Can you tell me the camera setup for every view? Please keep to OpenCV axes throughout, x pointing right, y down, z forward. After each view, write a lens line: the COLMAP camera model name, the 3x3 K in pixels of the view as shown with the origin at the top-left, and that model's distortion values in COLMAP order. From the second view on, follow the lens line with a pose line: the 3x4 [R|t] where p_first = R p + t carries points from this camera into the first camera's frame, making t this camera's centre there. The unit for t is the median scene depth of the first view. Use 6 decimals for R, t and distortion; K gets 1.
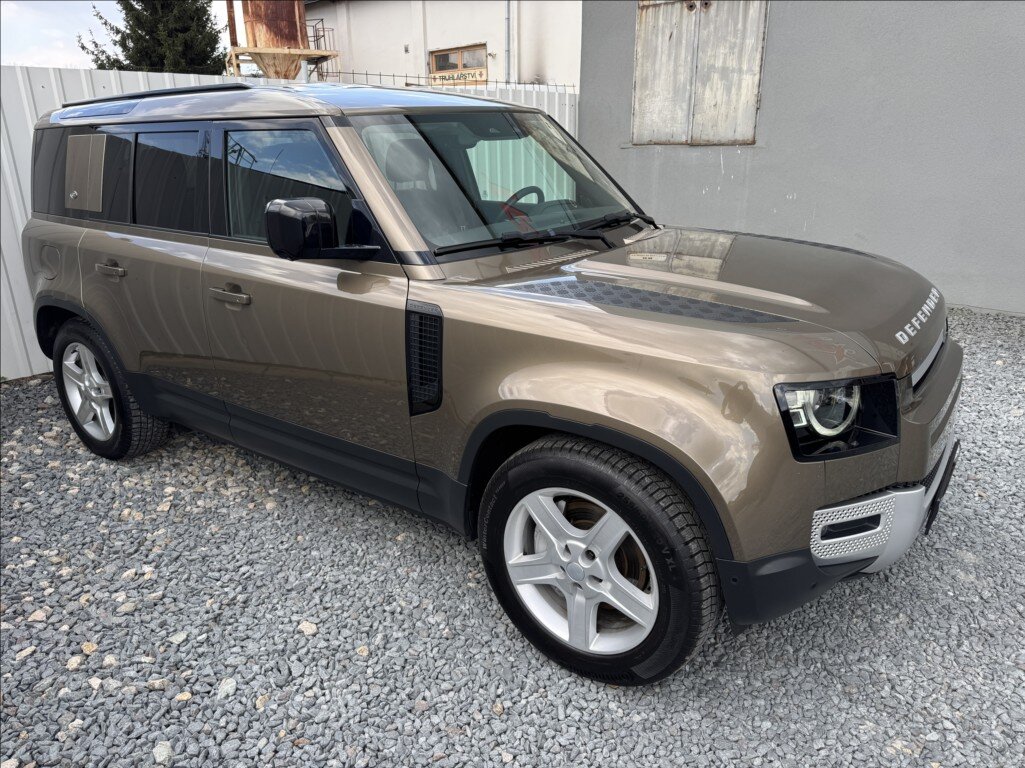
lens RADIAL K [[720.0, 0, 519.9], [0, 720.0, 384.9], [0, 0, 1]] dist [0.014363, -0.013576]
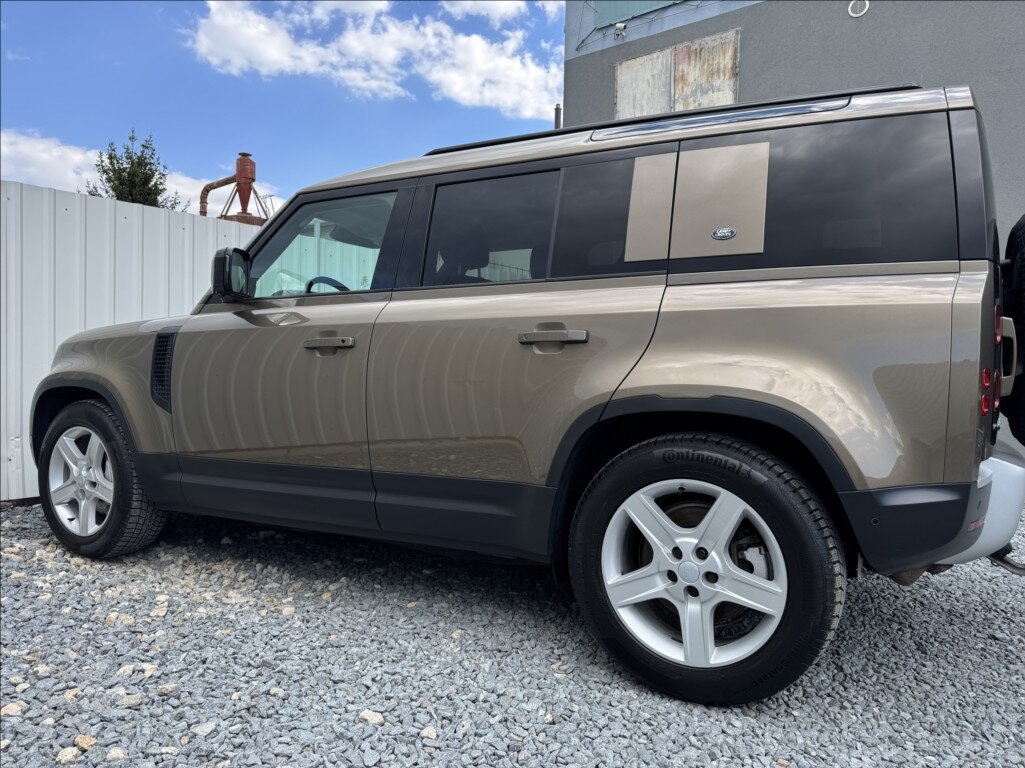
lens RADIAL K [[720.0, 0, 510.8], [0, 720.0, 385.9], [0, 0, 1]] dist [0.014363, -0.013576]
pose [[0.996700, 0.025260, 0.077141, -0.208568], [-0.000633, 0.952739, -0.303791, 0.227788], [-0.081169, 0.302739, 0.949611, 0.125986]]
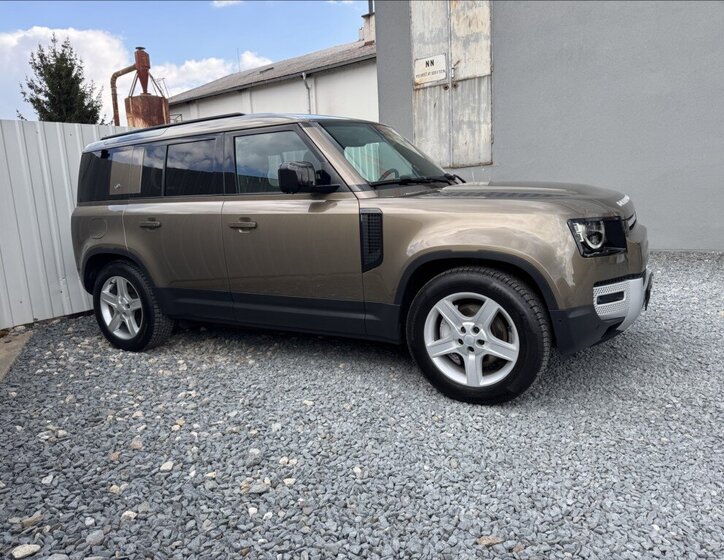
lens RADIAL K [[523.1, 0, 365.3], [0, 523.1, 273.4], [0, 0, 1]] dist [0.030136, -0.033171]
pose [[0.993325, -0.059889, 0.098587, -0.259129], [0.076277, 0.982155, -0.171908, 0.254478], [-0.086532, 0.178281, 0.980167, -0.265486]]
